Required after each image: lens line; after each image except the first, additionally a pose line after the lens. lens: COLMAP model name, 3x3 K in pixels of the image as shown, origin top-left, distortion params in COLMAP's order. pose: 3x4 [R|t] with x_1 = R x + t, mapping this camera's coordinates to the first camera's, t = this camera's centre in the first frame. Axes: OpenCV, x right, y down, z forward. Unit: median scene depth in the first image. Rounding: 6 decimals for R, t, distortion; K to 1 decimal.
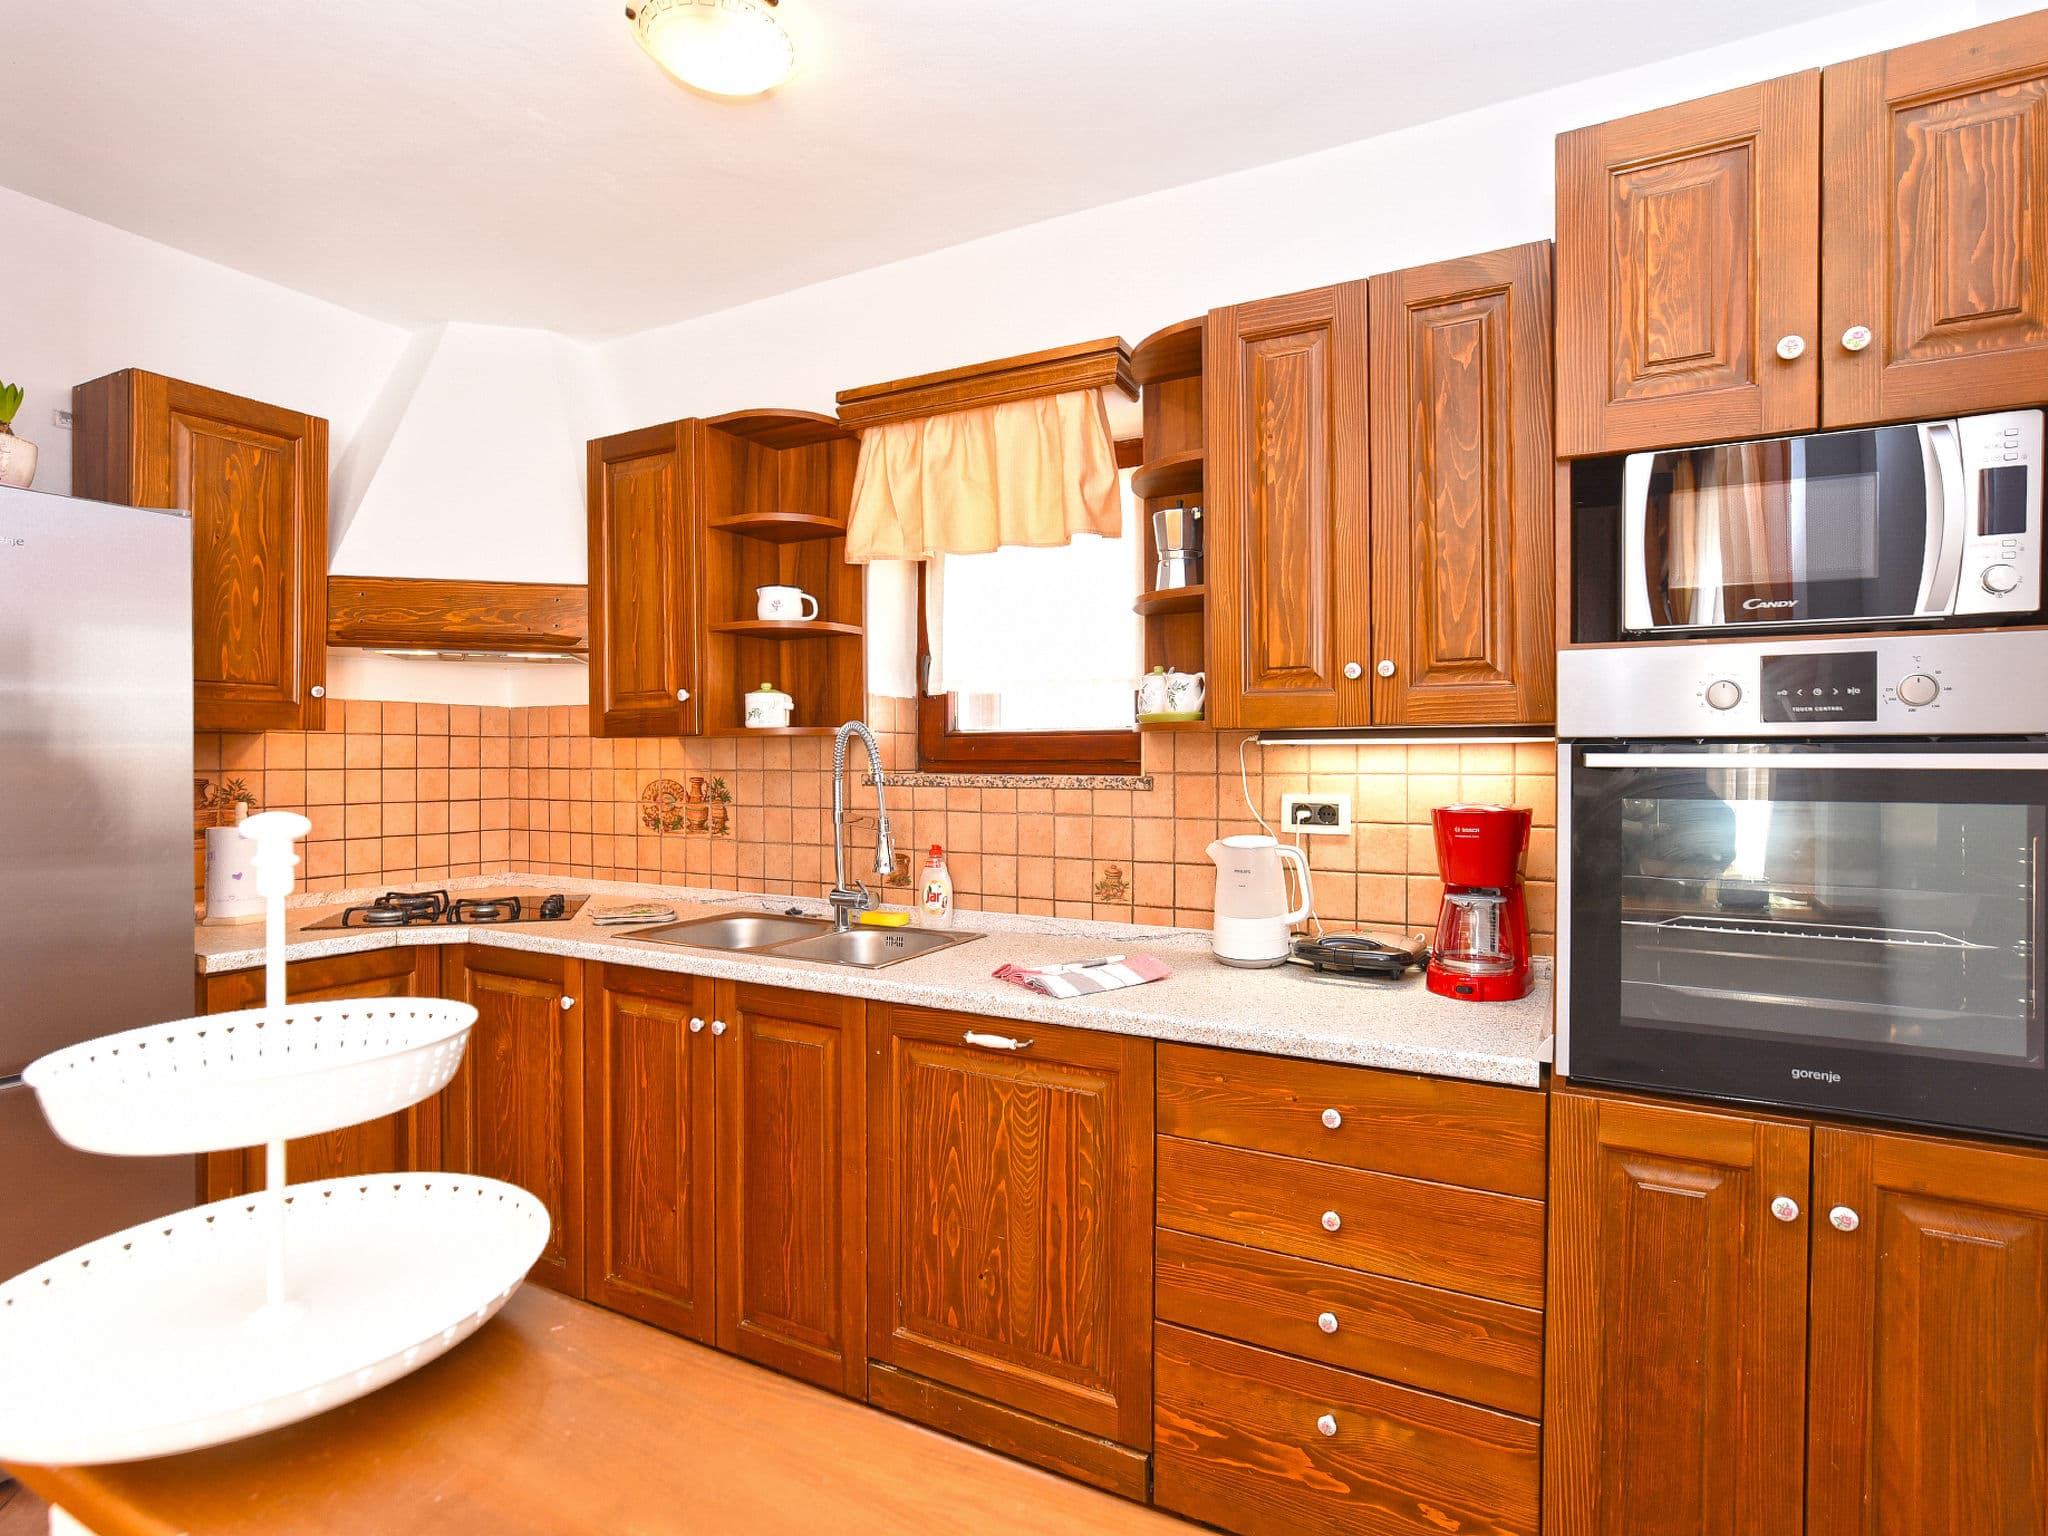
lens RADIAL K [[1041.3, 0, 1065.1], [0, 1041.3, 758.2], [0, 0, 1]] dist [-0.041023, 0.028856]
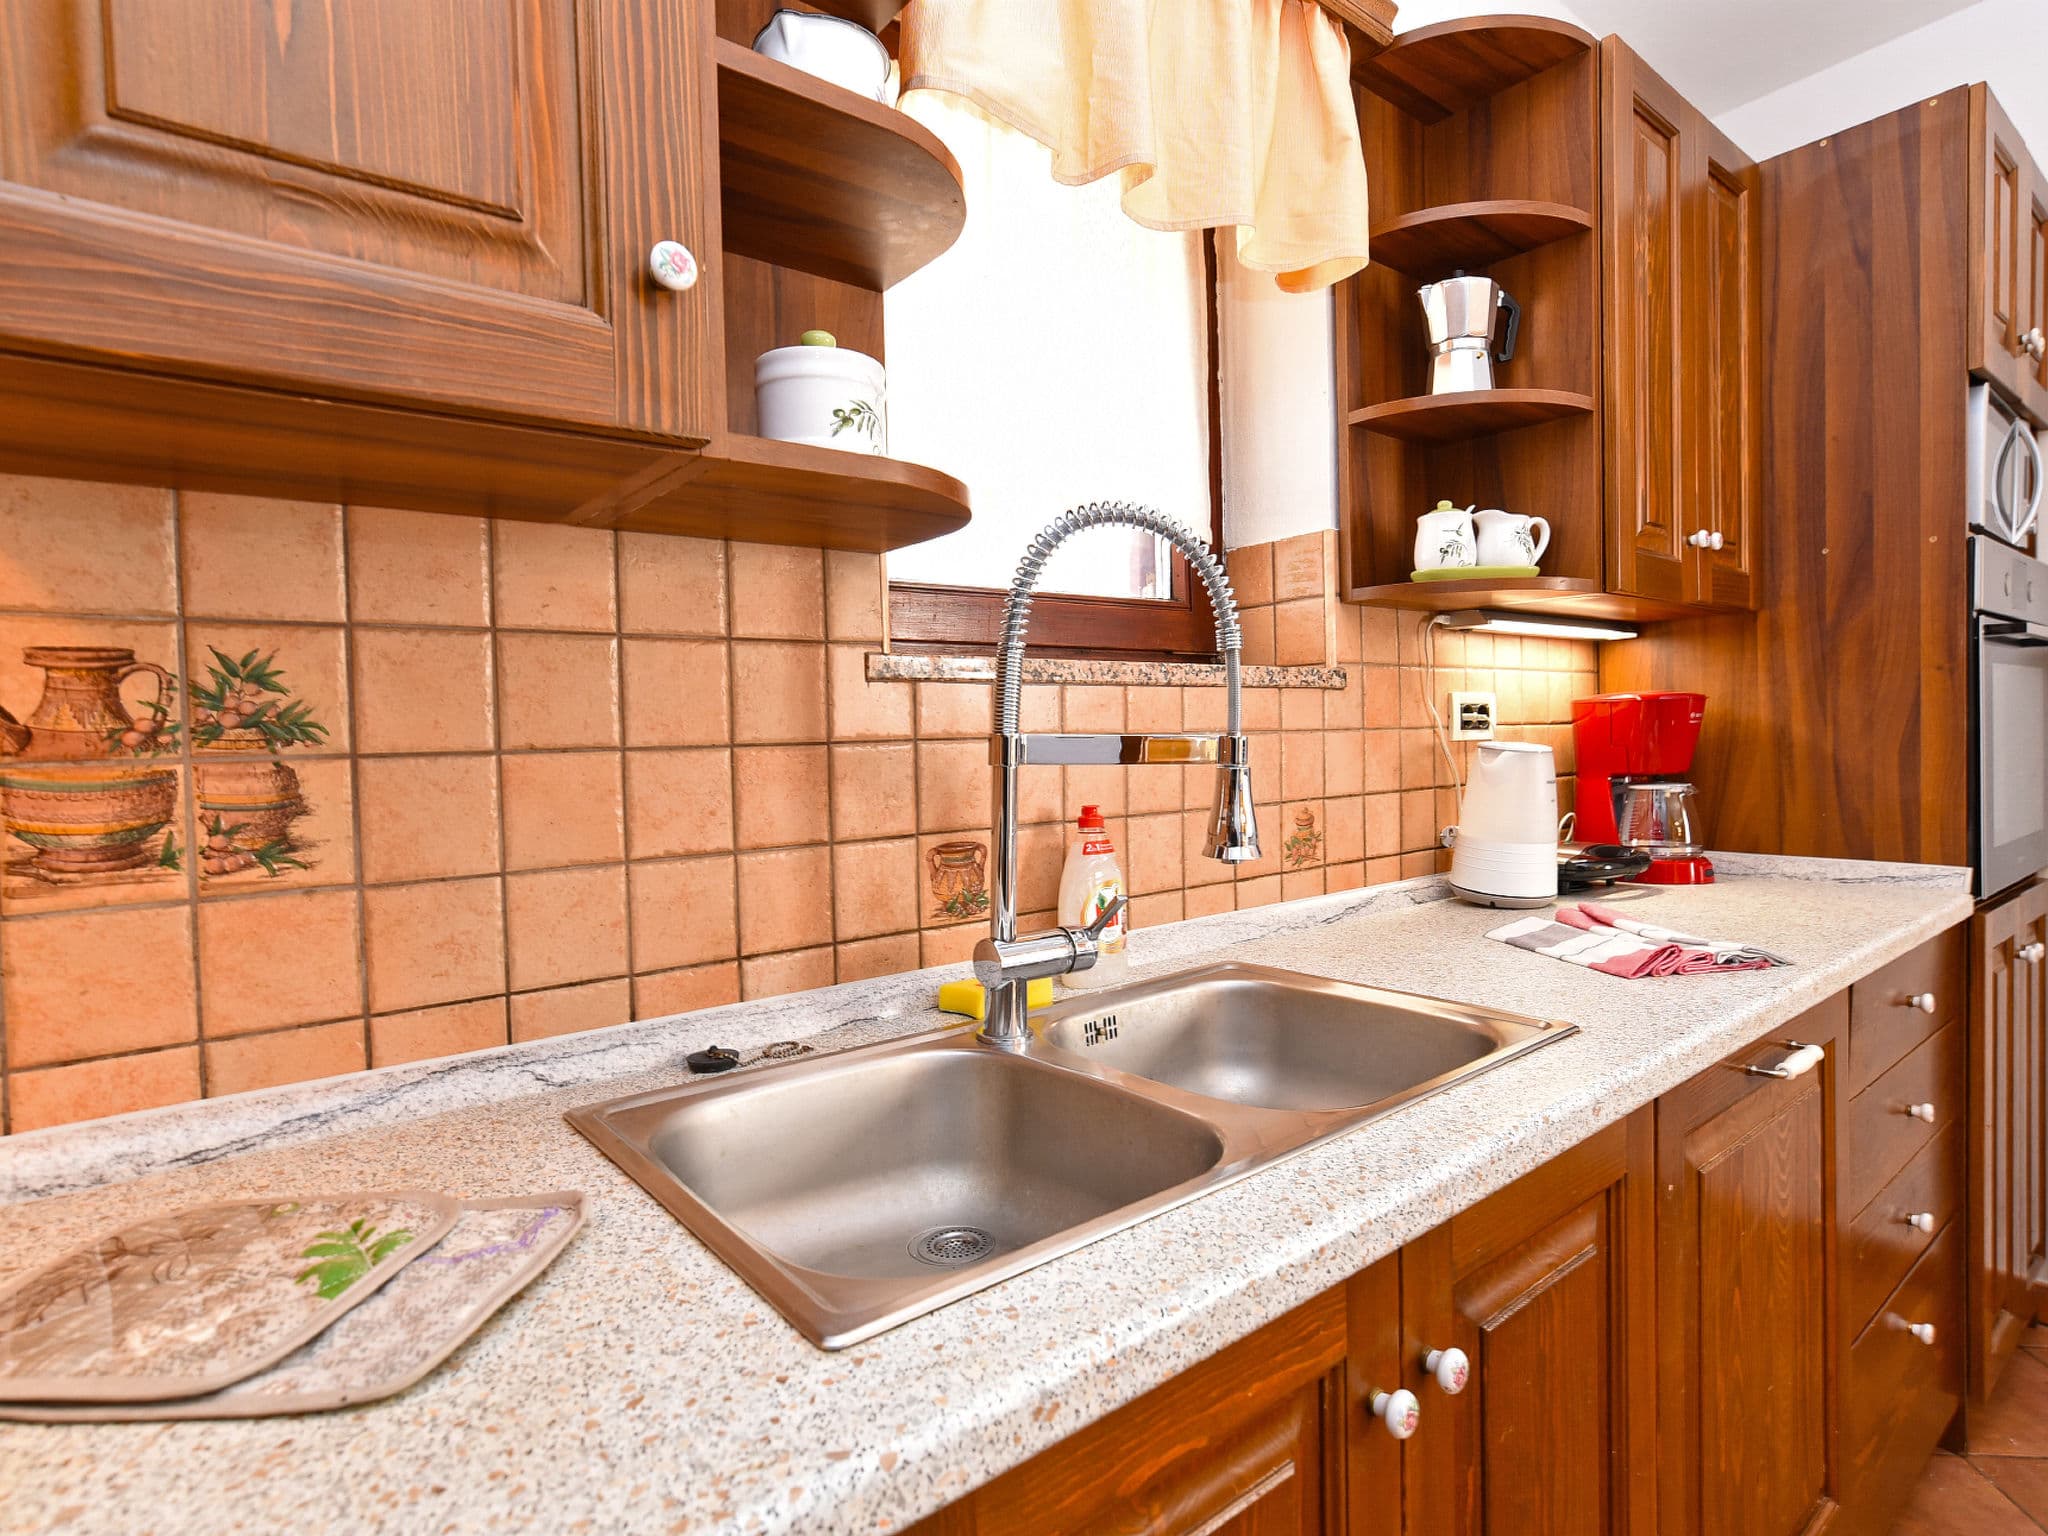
lens RADIAL K [[1068.0, 0, 1024.0], [0, 1068.0, 768.0], [0, 0, 1]] dist [-0.016602, 0.000744]
pose [[0.403379, -0.033398, 0.914423, -0.683099], [0.030054, 0.999278, 0.023240, 0.065088], [-0.914539, 0.018107, 0.404092, 0.994601]]
